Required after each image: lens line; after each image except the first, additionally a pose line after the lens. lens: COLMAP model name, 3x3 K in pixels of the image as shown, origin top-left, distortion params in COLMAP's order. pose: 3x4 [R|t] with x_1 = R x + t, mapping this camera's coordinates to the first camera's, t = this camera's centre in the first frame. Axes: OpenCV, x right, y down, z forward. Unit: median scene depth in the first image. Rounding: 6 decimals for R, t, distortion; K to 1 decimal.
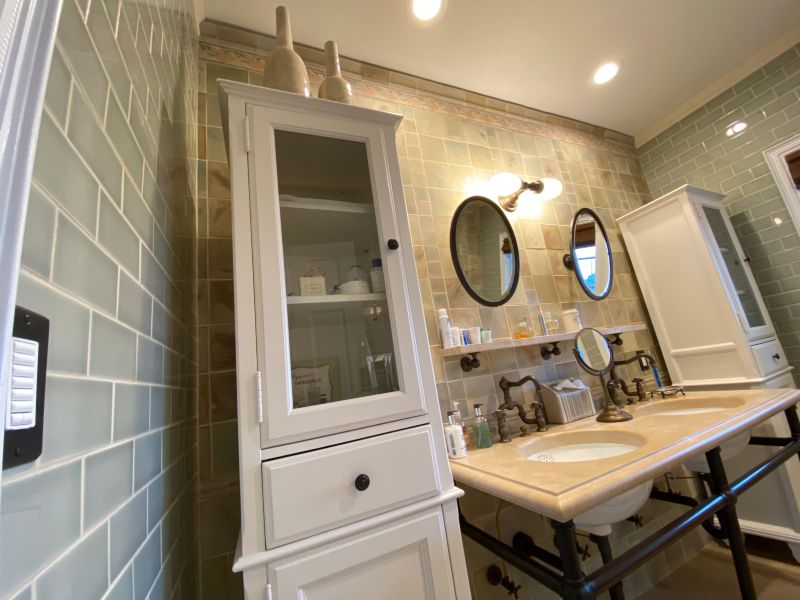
lens RADIAL K [[321.7, 0, 399.4], [0, 321.7, 299.0], [0, 0, 1]] dist [0.002831, -0.001662]
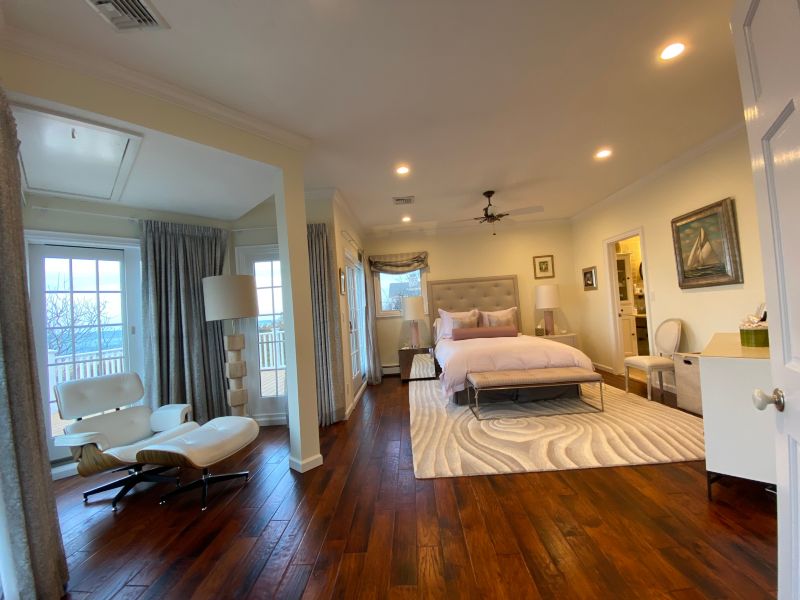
lens RADIAL K [[321.7, 0, 401.1], [0, 321.7, 301.9], [0, 0, 1]] dist [0.002831, -0.001662]
pose [[0.897924, 0.073860, -0.433910, -0.762696], [0.032953, 0.971773, 0.233607, -0.813836], [0.438916, -0.224060, 0.870144, -4.028681]]
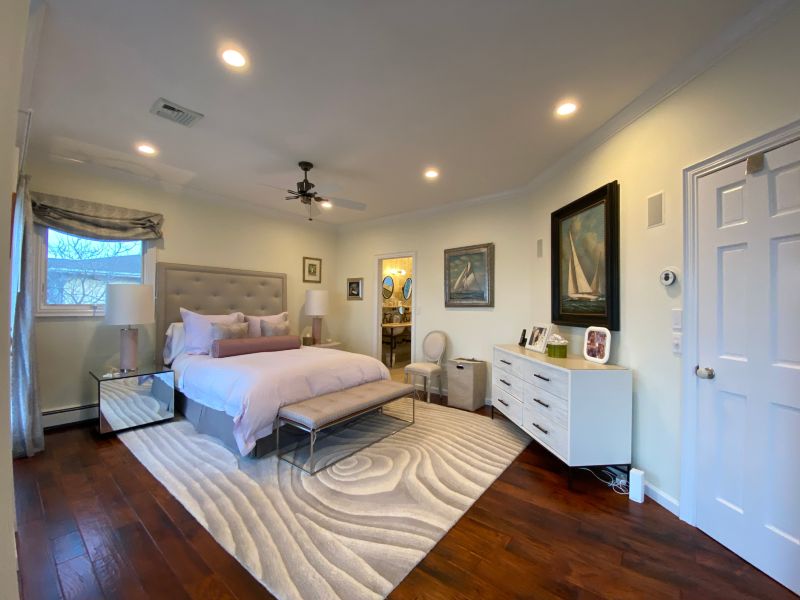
lens RADIAL K [[321.7, 0, 400.3], [0, 321.7, 301.8], [0, 0, 1]] dist [0.002831, -0.001662]
pose [[0.875057, 0.162233, 0.456022, -1.722484], [-0.240512, 0.963349, 0.118798, -0.556534], [-0.420035, -0.213633, 0.882004, -3.369258]]
